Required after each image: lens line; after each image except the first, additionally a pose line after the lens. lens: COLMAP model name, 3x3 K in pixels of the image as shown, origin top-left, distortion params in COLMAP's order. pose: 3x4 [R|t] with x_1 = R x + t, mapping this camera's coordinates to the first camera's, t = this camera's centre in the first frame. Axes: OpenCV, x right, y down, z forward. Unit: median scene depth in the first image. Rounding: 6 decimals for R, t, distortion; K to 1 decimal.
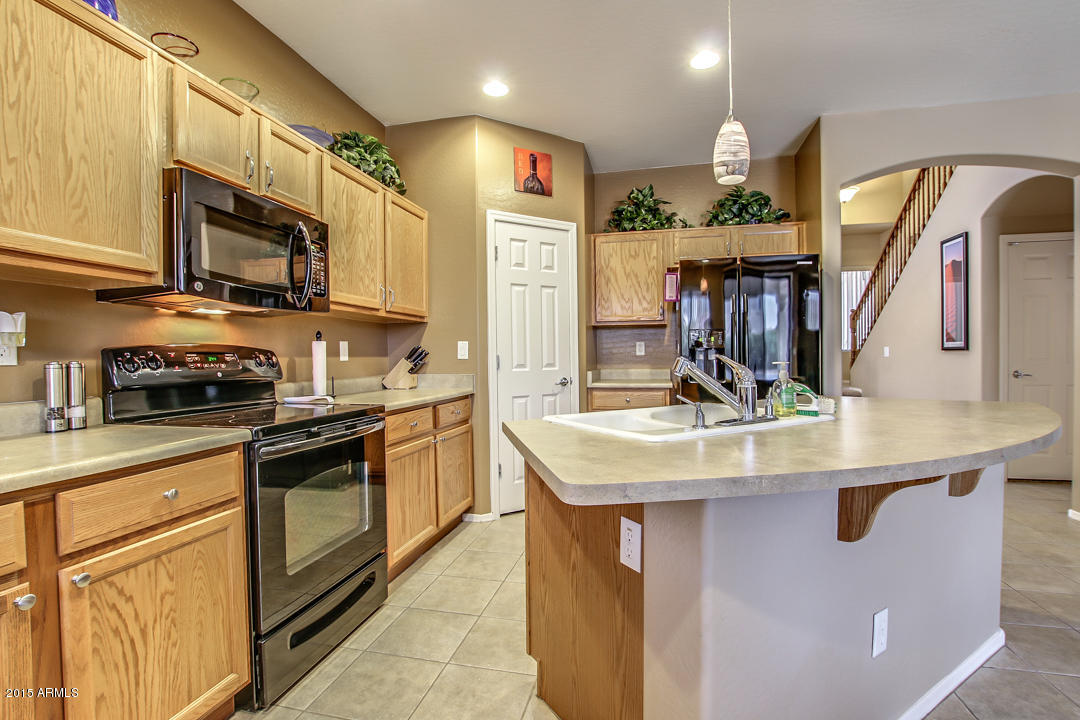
lens RADIAL K [[502.7, 0, 540.7], [0, 502.7, 362.9], [0, 0, 1]] dist [-0.003714, 0.000040]
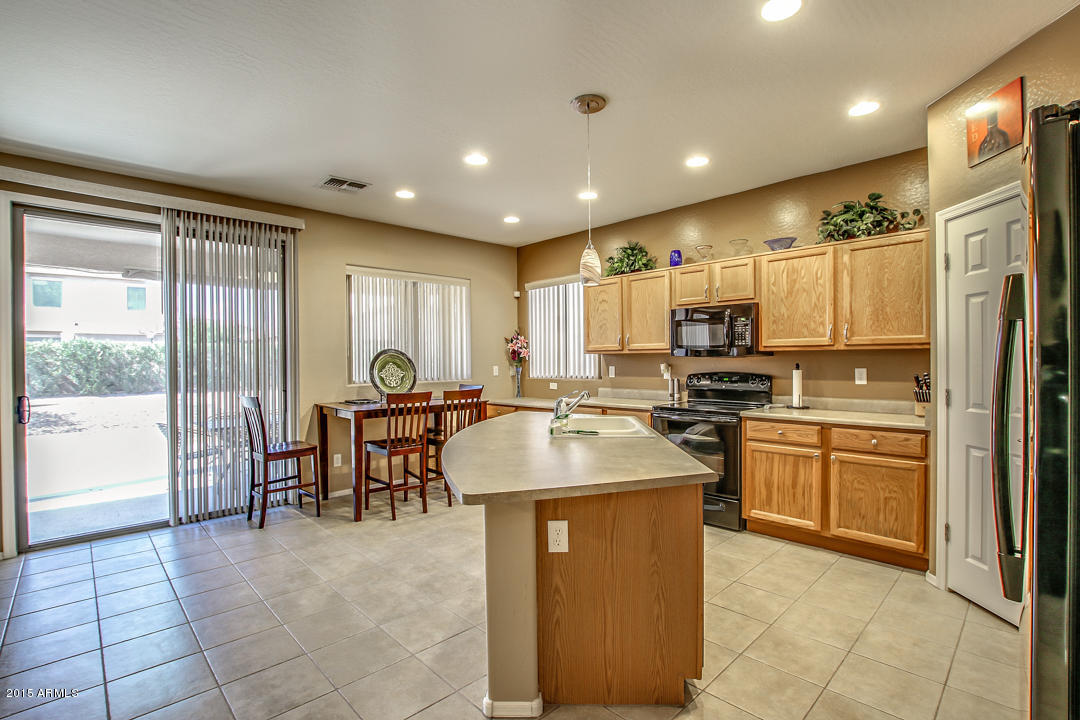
lens RADIAL K [[502.7, 0, 539.2], [0, 502.7, 362.3], [0, 0, 1]] dist [-0.003714, 0.000040]
pose [[-0.540084, 0.020001, -0.841374, 1.163356], [0.003396, 0.999761, 0.021586, -0.095478], [0.841604, 0.008801, -0.540023, 1.096760]]
